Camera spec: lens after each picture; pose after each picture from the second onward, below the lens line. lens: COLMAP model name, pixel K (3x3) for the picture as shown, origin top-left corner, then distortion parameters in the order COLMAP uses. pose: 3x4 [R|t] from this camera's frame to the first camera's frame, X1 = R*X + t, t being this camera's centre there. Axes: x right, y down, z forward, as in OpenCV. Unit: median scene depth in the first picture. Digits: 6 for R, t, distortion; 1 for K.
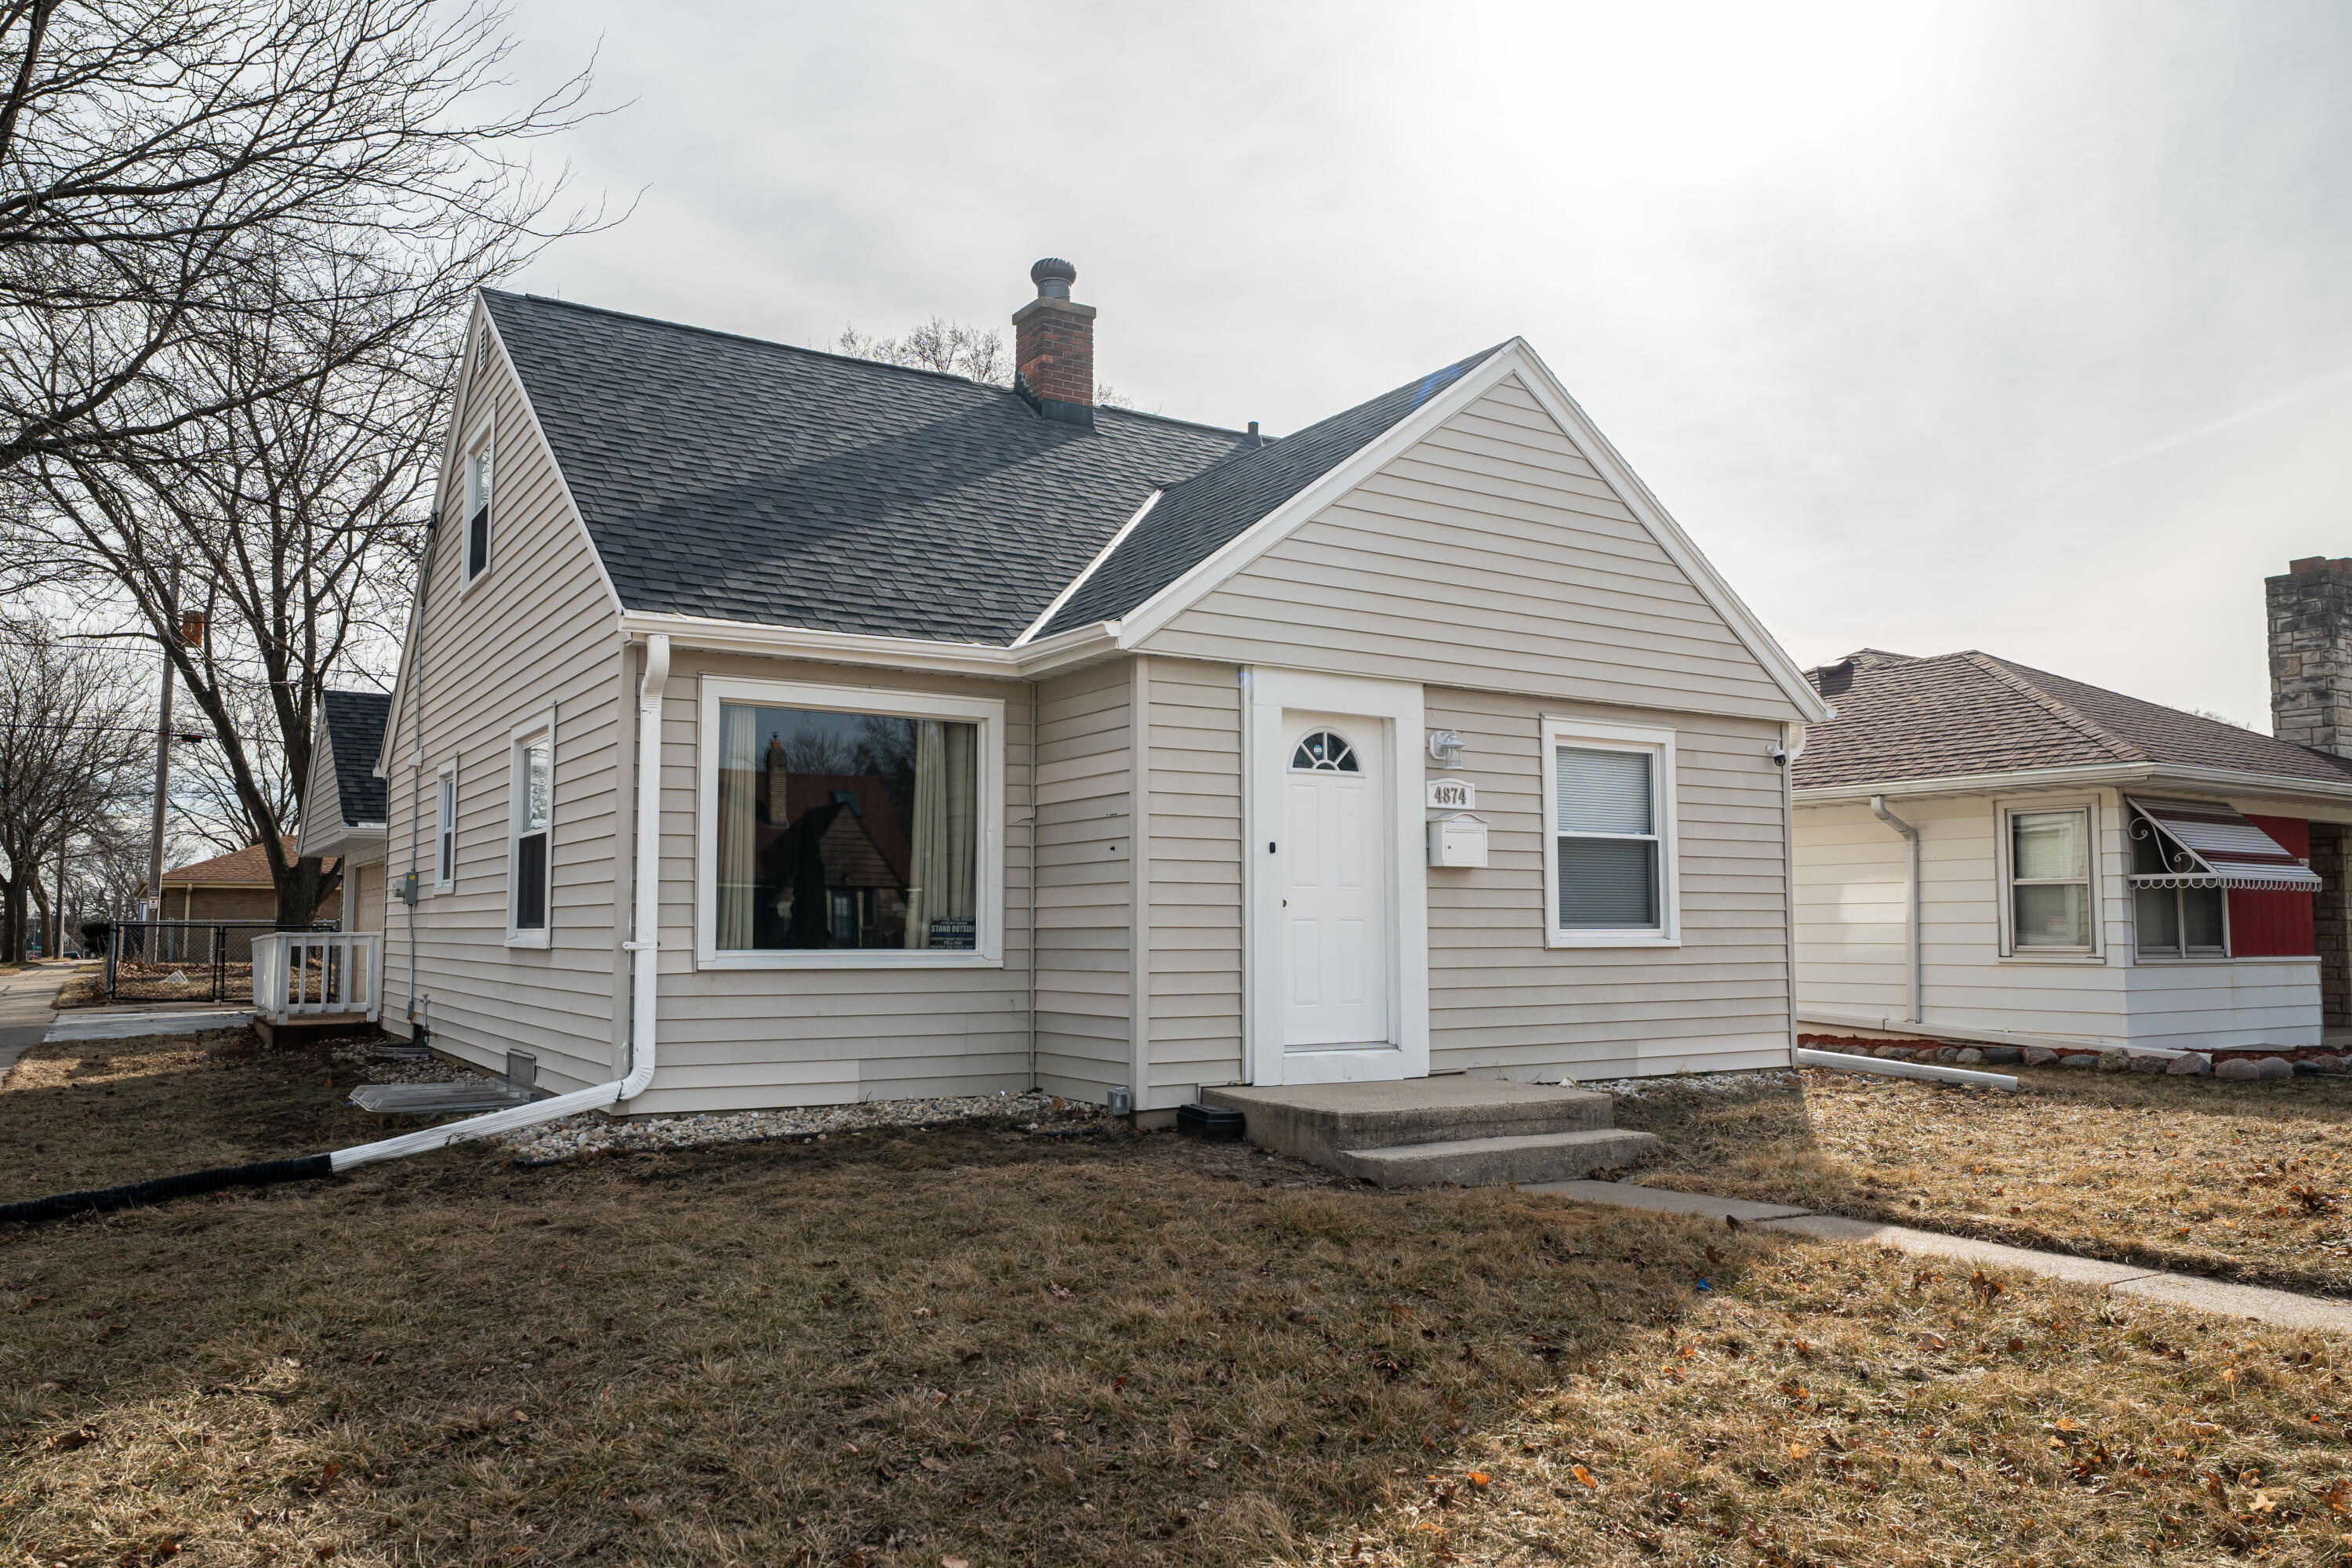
lens RADIAL K [[1654.9, 0, 1127.9], [0, 1654.9, 763.3], [0, 0, 1]] dist [-0.004897, -0.001382]
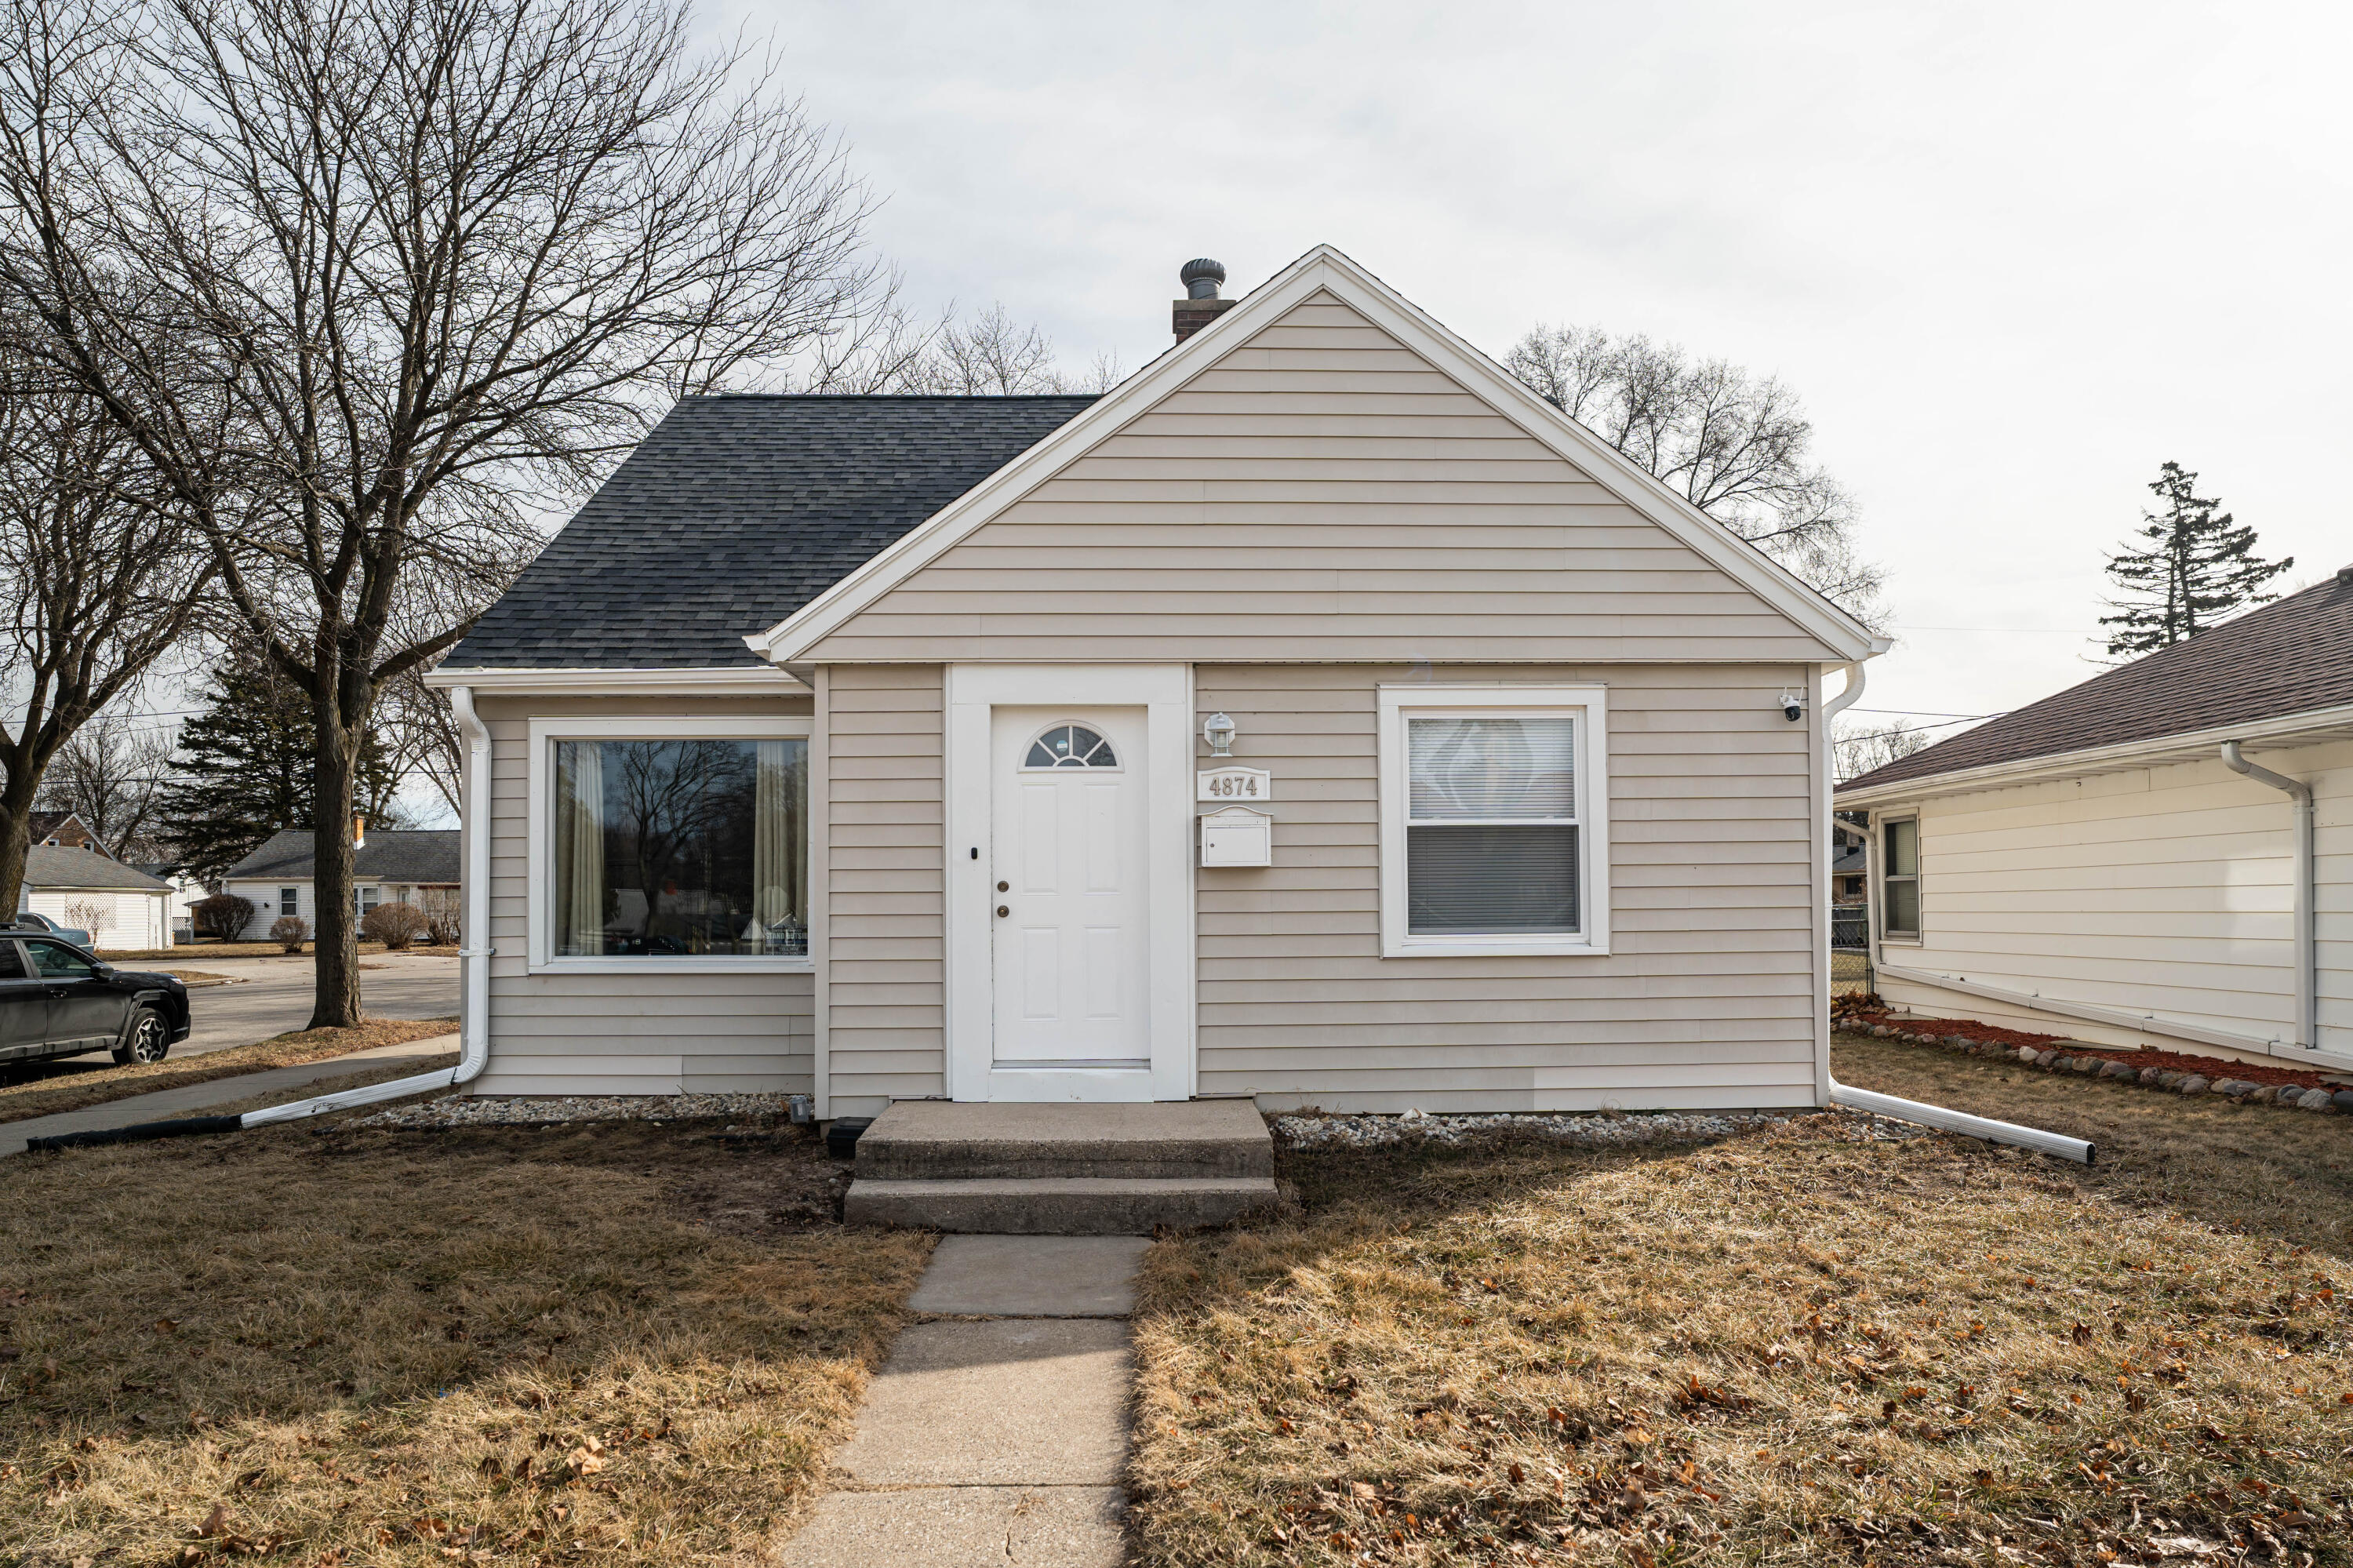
lens RADIAL K [[1463.9, 0, 1178.2], [0, 1463.9, 831.5], [0, 0, 1]] dist [-0.025038, 0.001434]
pose [[0.864296, -0.034527, -0.501796, 0.565649], [0.058582, 0.997762, 0.032248, 0.016813], [0.499560, -0.057268, 0.864384, 0.308600]]
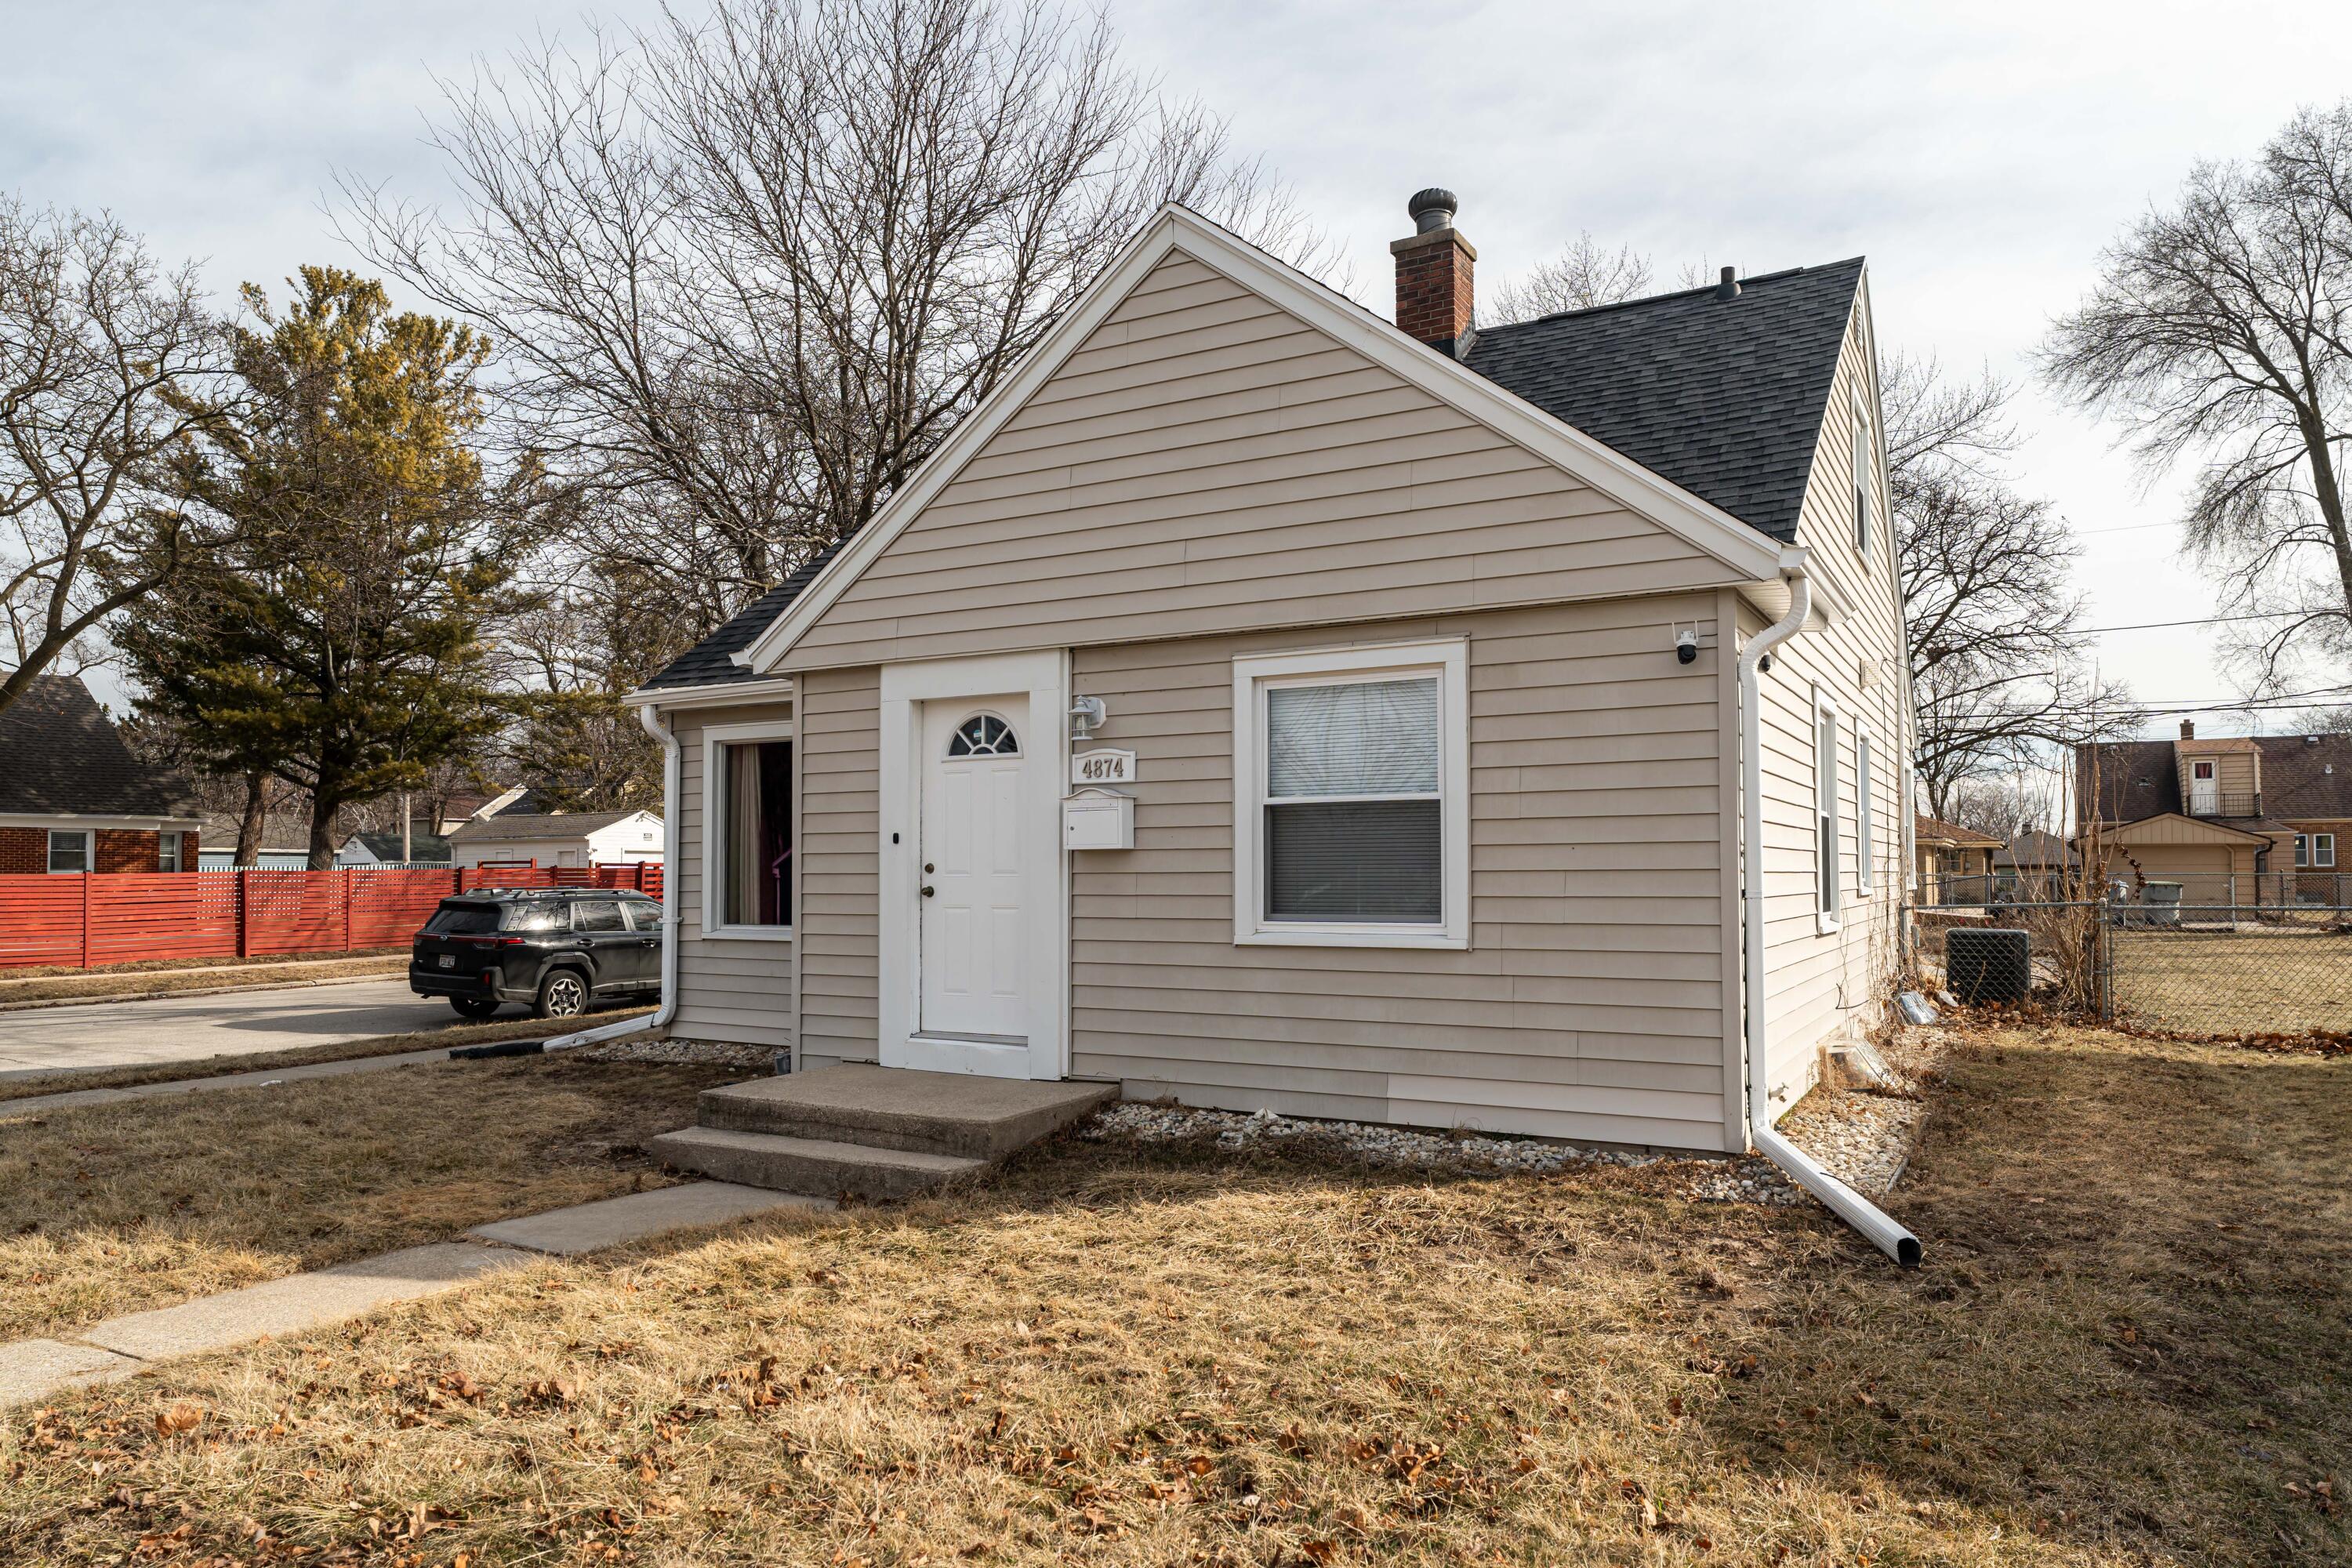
lens RADIAL K [[1506.9, 0, 1176.0], [0, 1506.9, 784.0], [0, 0, 1]] dist [0.029307, -0.000398]
pose [[0.475412, -0.056717, -0.877933, 0.925756], [0.089899, 0.995828, -0.015652, 0.044196], [0.875158, -0.071484, 0.478527, 0.653084]]
